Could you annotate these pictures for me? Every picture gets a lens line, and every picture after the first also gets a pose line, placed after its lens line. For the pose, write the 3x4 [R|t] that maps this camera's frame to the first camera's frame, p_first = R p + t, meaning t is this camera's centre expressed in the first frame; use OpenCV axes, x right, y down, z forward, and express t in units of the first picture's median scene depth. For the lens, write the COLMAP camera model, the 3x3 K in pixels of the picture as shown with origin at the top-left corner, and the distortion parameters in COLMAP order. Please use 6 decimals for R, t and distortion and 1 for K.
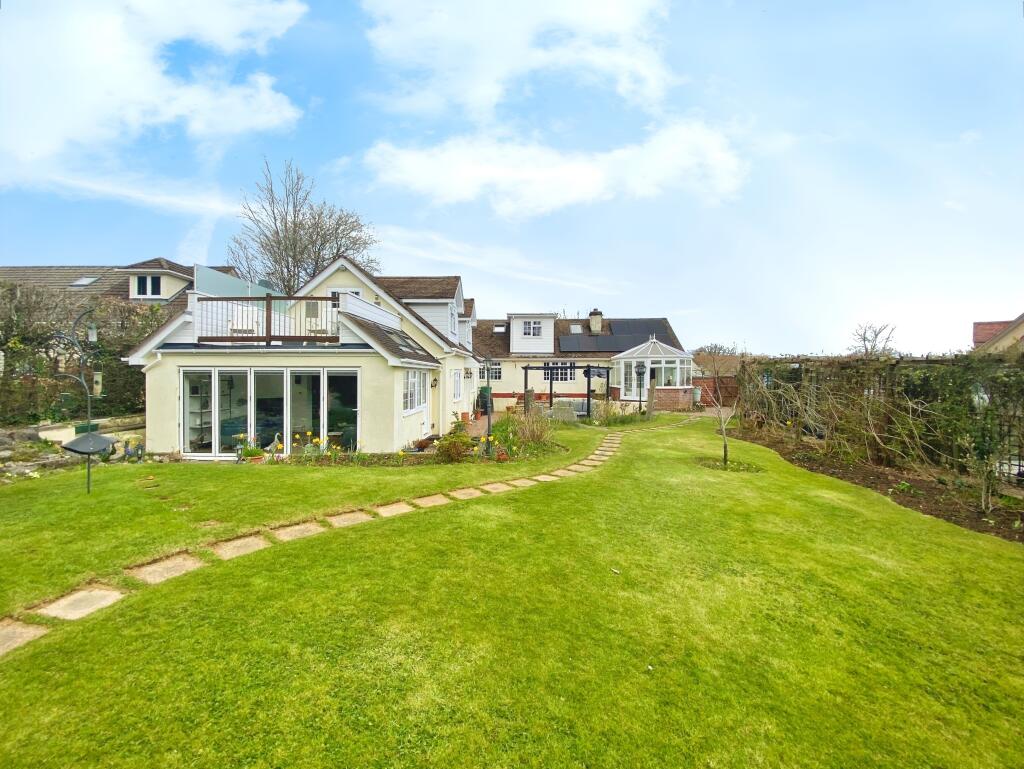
lens RADIAL K [[426.1, 0, 498.9], [0, 426.1, 381.3], [0, 0, 1]] dist [0.001586, -0.005948]
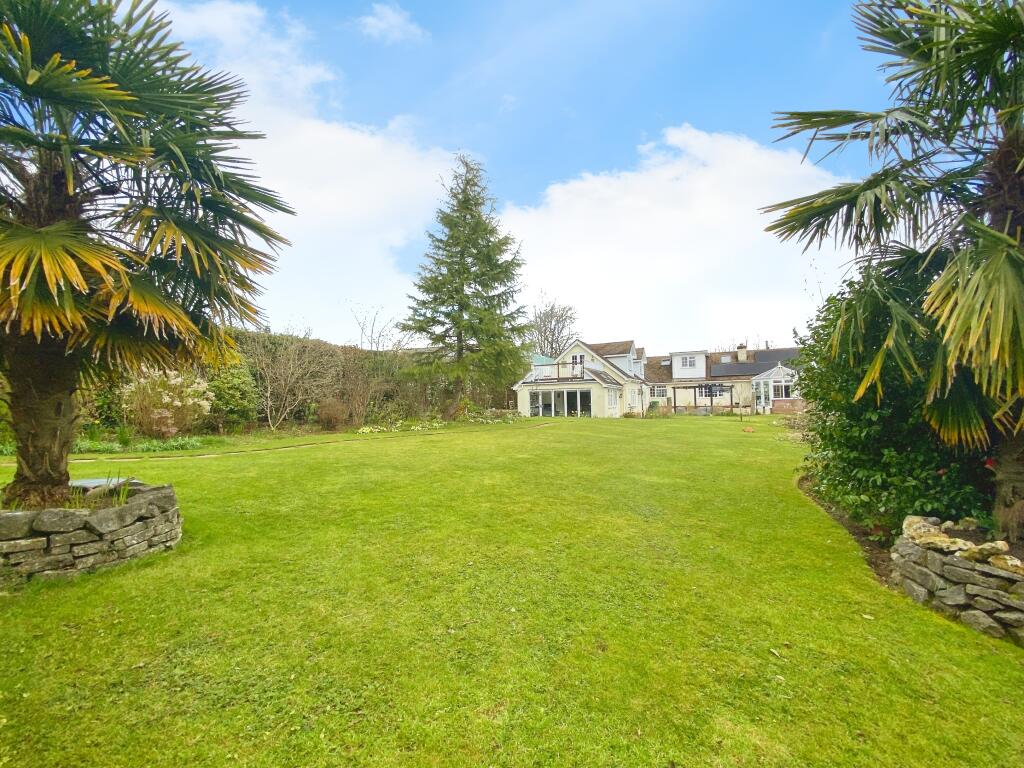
lens RADIAL K [[426.1, 0, 492.8], [0, 426.1, 384.2], [0, 0, 1]] dist [0.001586, -0.005948]
pose [[0.905808, -0.036121, -0.422147, 0.140191], [0.011205, 0.998053, -0.061355, 0.058896], [0.423541, 0.050846, 0.904449, -0.998906]]
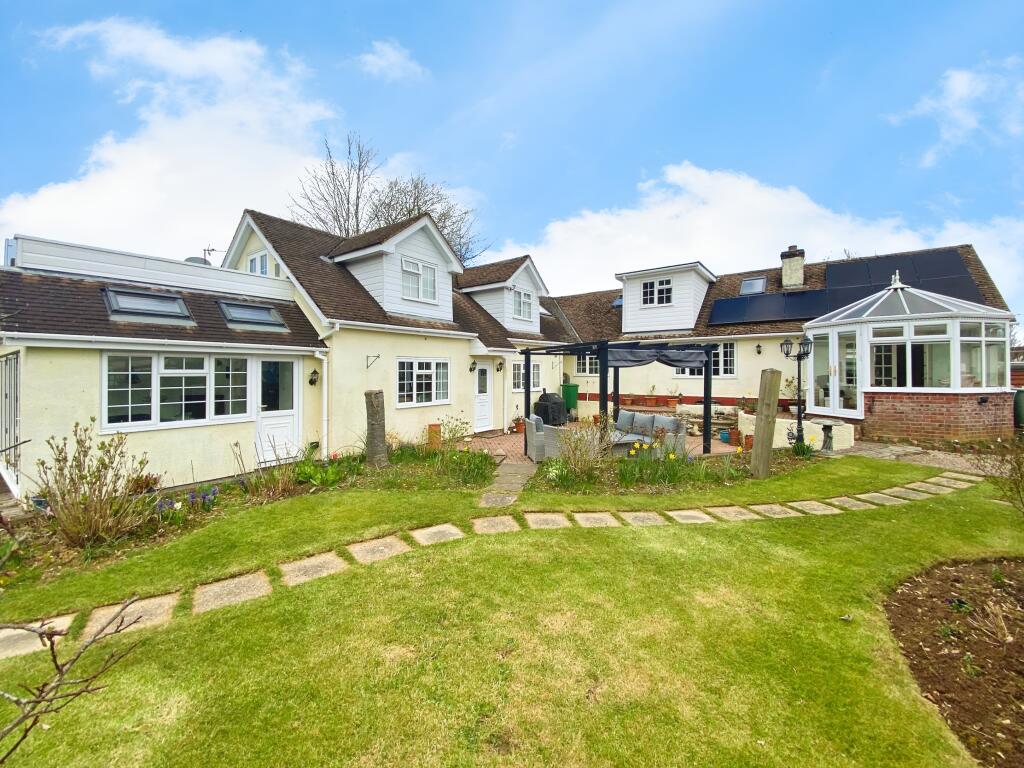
lens RADIAL K [[426.1, 0, 493.3], [0, 426.1, 372.1], [0, 0, 1]] dist [0.001586, -0.005948]
pose [[0.834689, -0.004902, -0.550700, 0.370309], [-0.000109, 0.999959, -0.009066, 0.001364], [0.550722, 0.007628, 0.834654, 0.557602]]
